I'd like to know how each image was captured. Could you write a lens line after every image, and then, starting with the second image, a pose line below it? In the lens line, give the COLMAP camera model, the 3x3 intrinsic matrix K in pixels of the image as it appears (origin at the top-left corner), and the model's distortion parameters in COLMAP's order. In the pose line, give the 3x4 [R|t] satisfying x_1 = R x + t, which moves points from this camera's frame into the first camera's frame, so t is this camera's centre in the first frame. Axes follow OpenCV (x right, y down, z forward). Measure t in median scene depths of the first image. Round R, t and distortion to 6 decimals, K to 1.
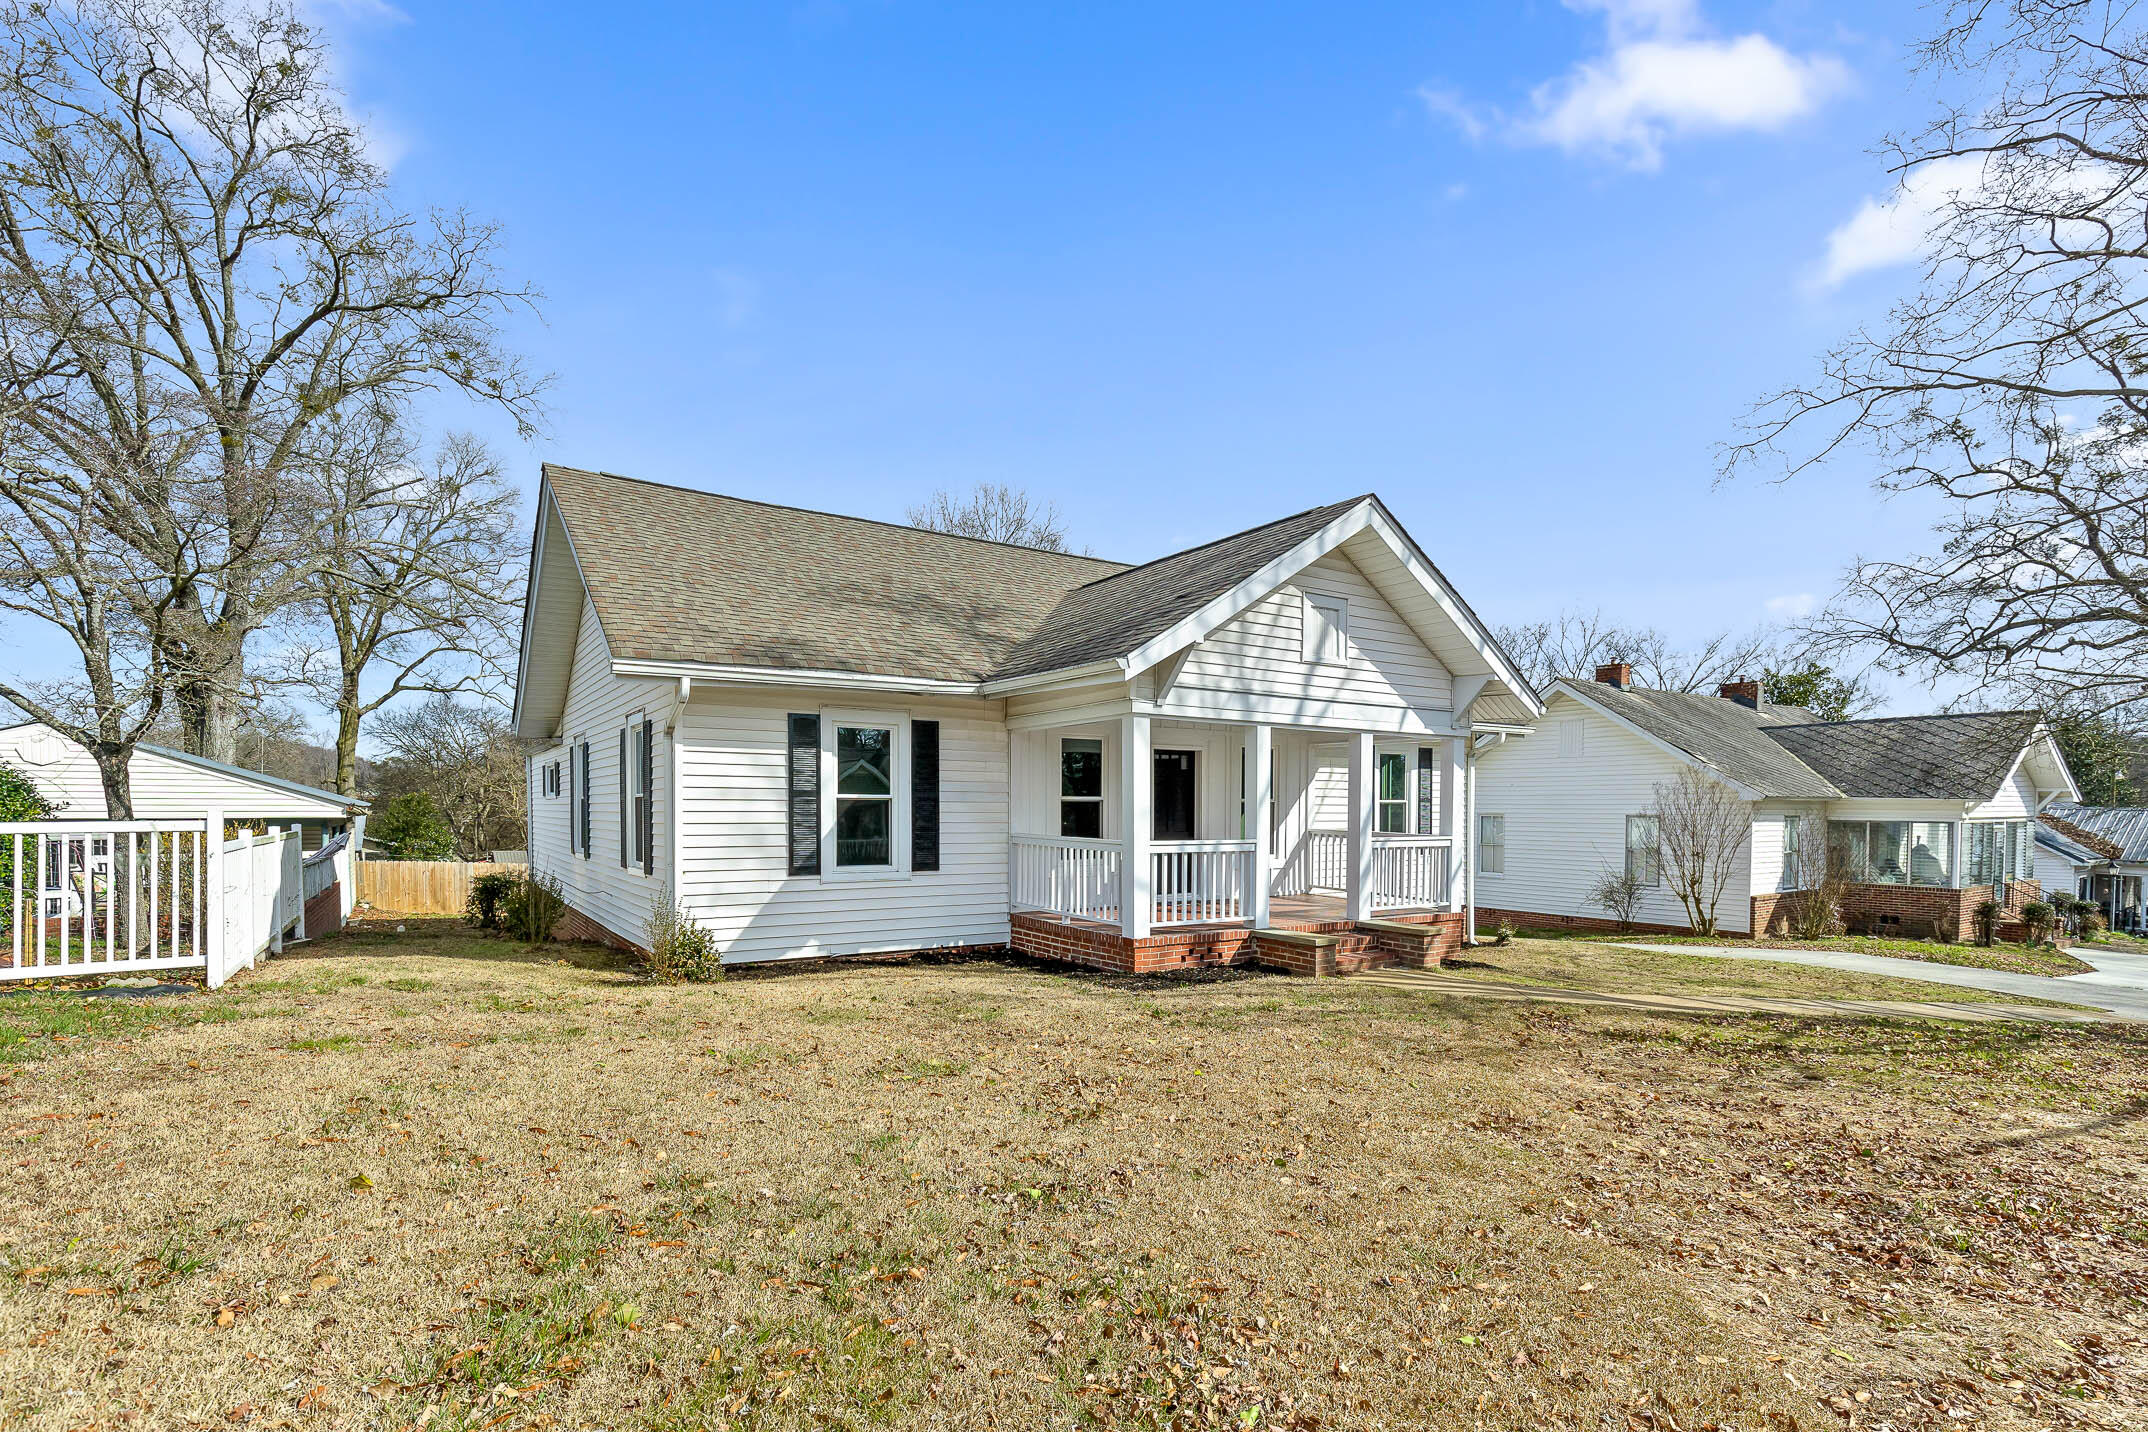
lens RADIAL K [[1015.1, 0, 1074.7], [0, 1015.1, 826.6], [0, 0, 1]] dist [0.002060, 0.000097]
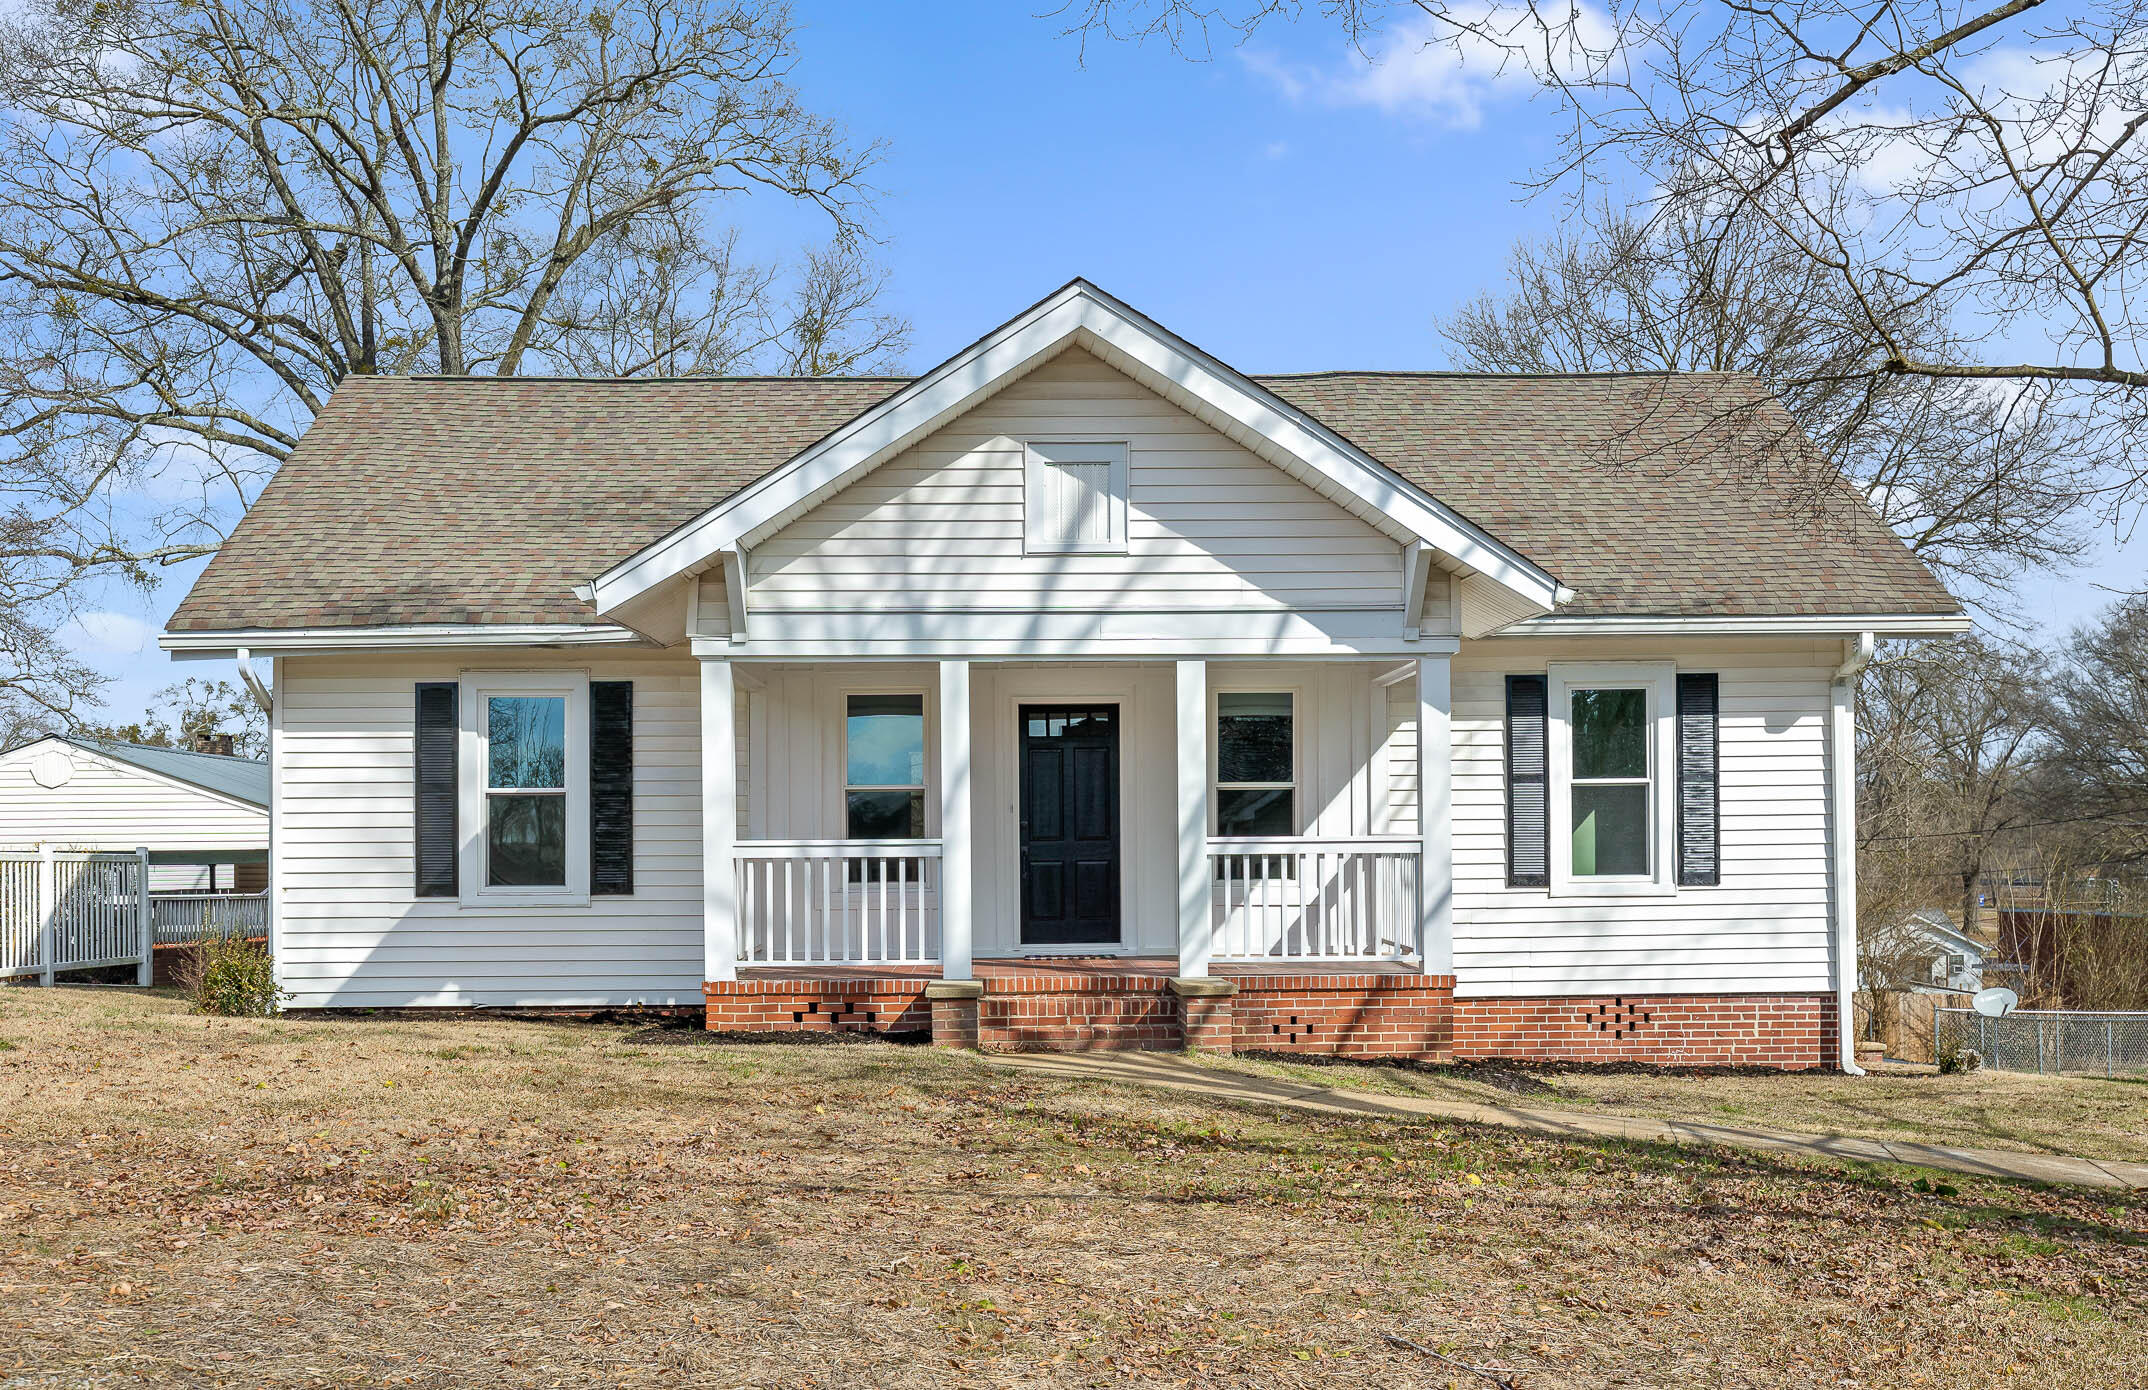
lens RADIAL K [[2195.5, 0, 1073.8], [0, 2195.5, 812.3], [0, 0, 1]] dist [0.002268, -0.006999]
pose [[0.845380, -0.024523, -0.533603, 0.955827], [0.002167, 0.999095, -0.042482, 0.053250], [0.534161, 0.034757, 0.844668, -0.119929]]
